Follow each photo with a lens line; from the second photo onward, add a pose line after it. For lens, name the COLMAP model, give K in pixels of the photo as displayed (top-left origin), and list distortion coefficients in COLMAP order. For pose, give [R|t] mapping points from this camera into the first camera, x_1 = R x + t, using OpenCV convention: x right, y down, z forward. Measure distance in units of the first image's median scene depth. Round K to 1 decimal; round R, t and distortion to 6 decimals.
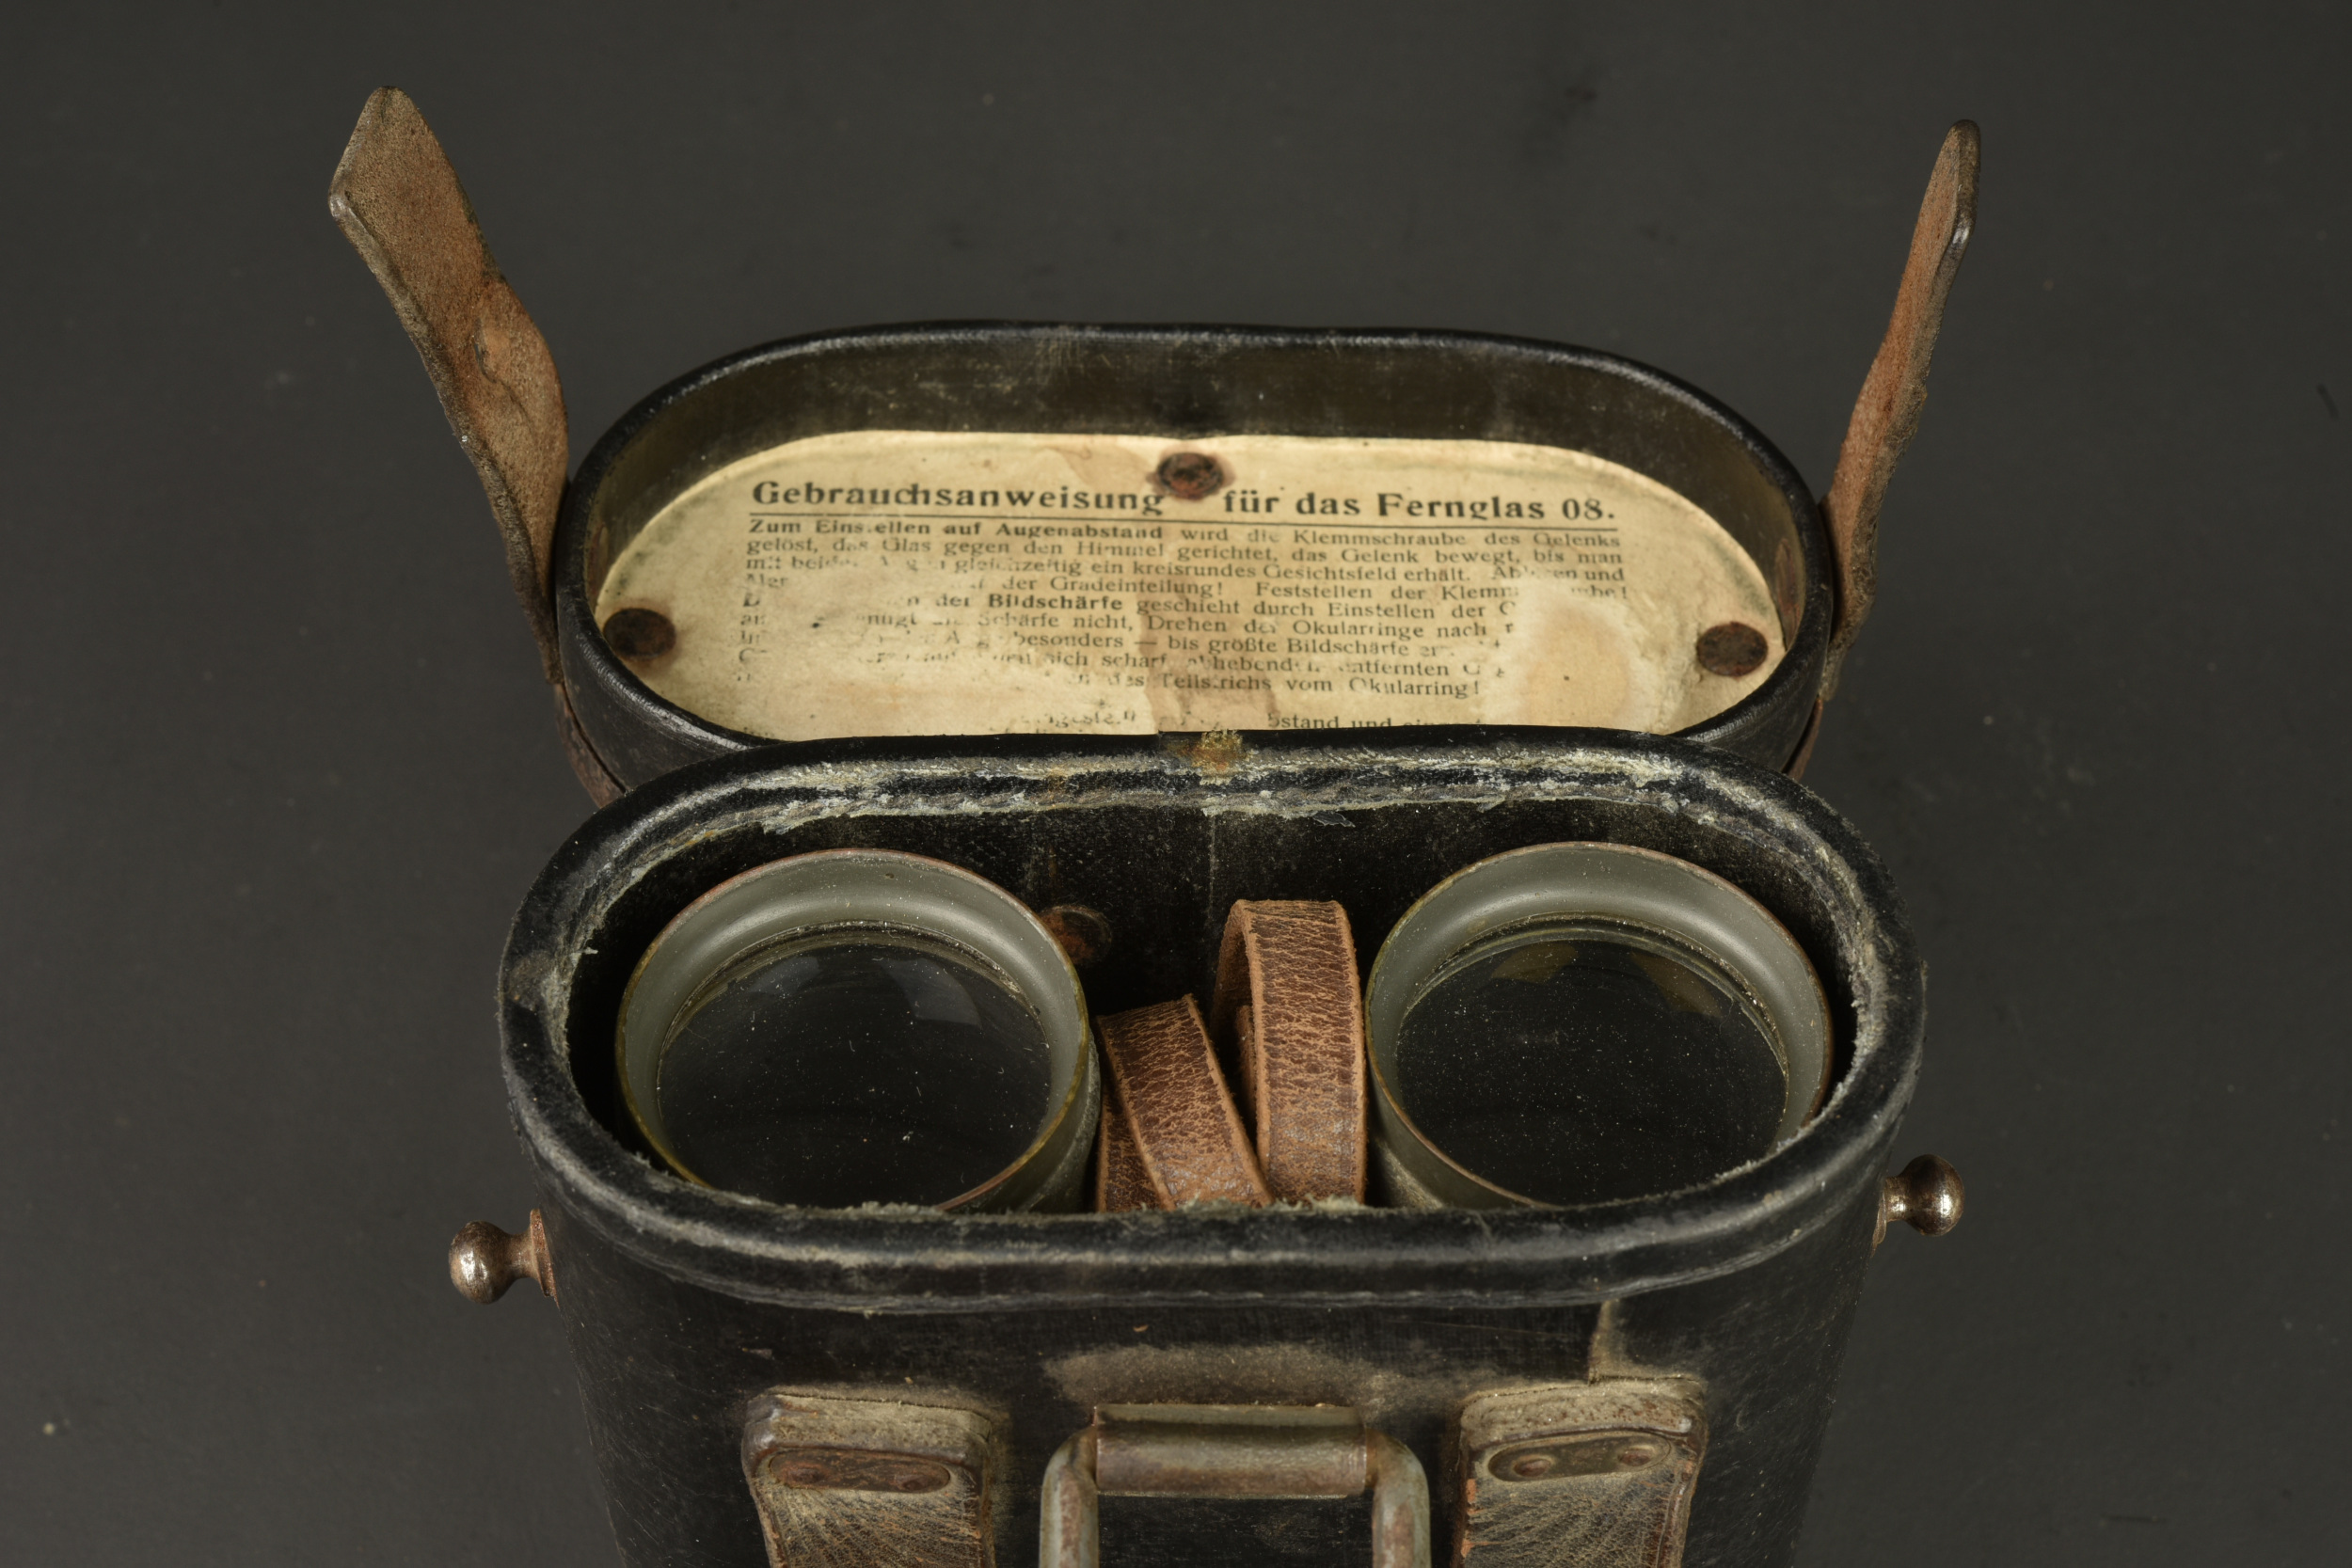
lens RADIAL K [[4094.5, 0, 1173.7], [0, 4094.5, 784.2], [0, 0, 1]] dist [-0.002557, 0.000000]
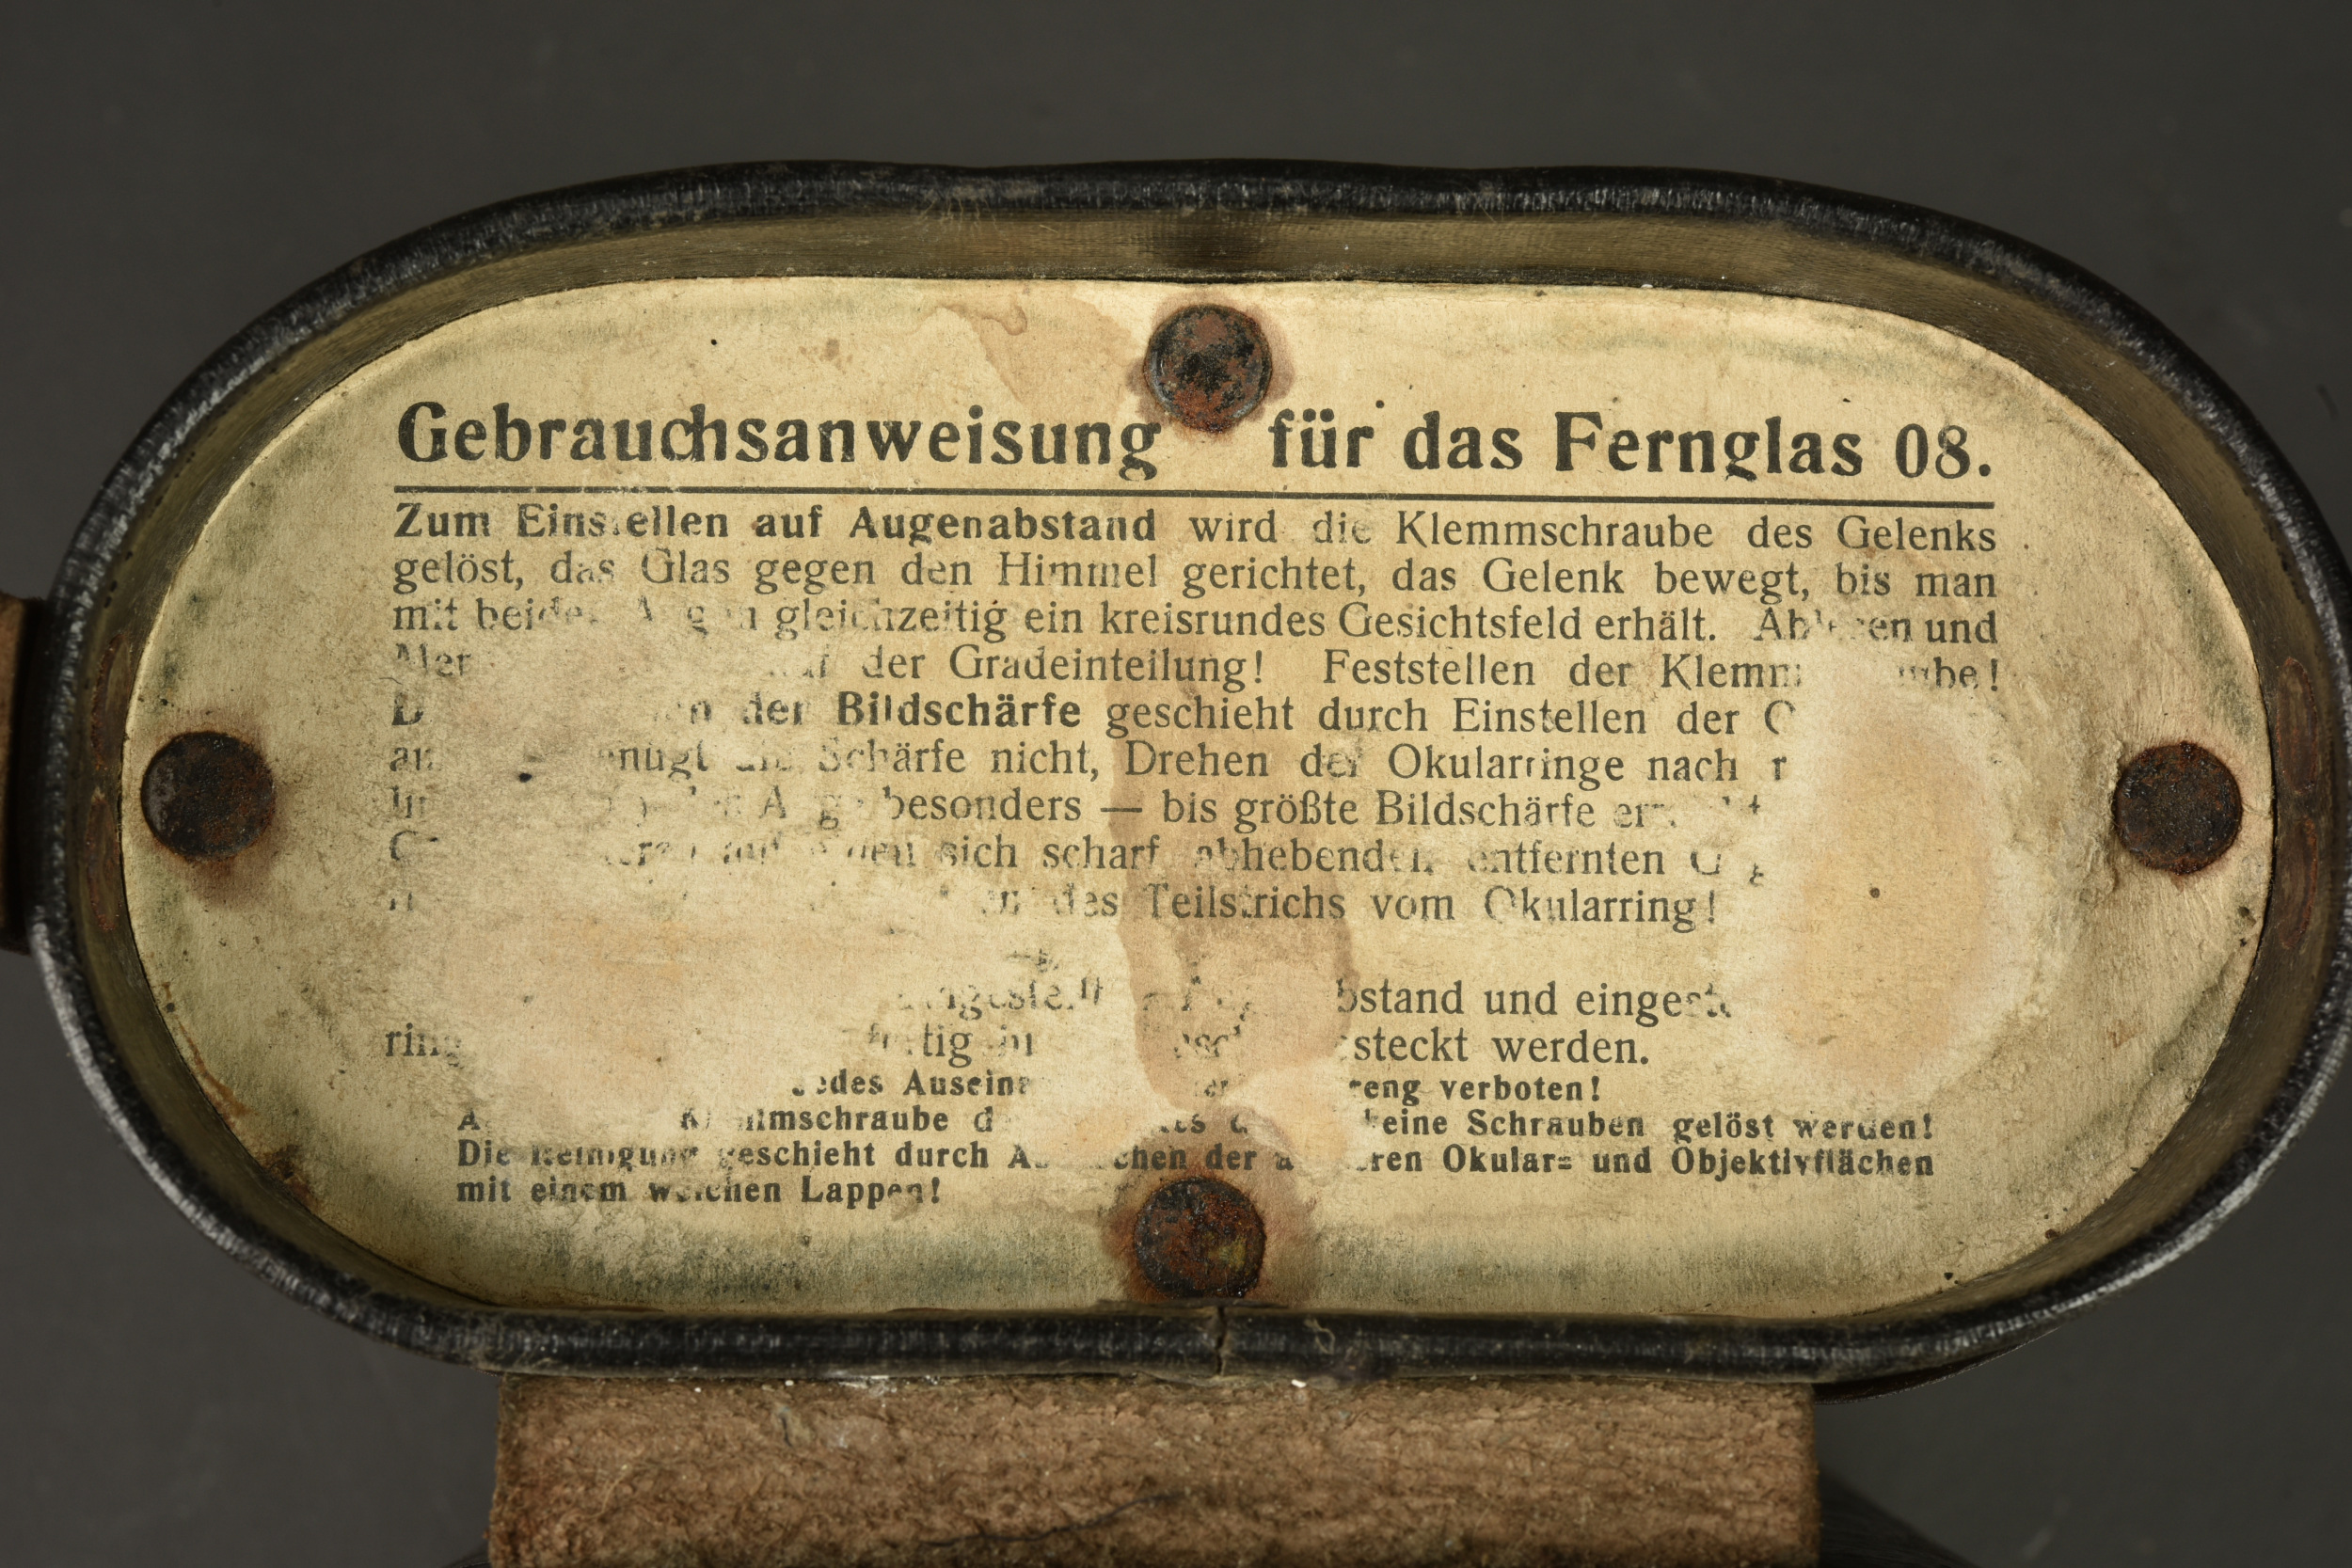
lens RADIAL K [[4094.5, 0, 1179.5], [0, 4094.5, 784.0], [0, 0, 1]] dist [-0.002557, 0.000000]
pose [[0.999837, 0.015617, -0.009088, 0.005899], [-0.006706, 0.787773, 0.615929, -0.372379], [0.016778, -0.615767, 0.787750, 0.555077]]
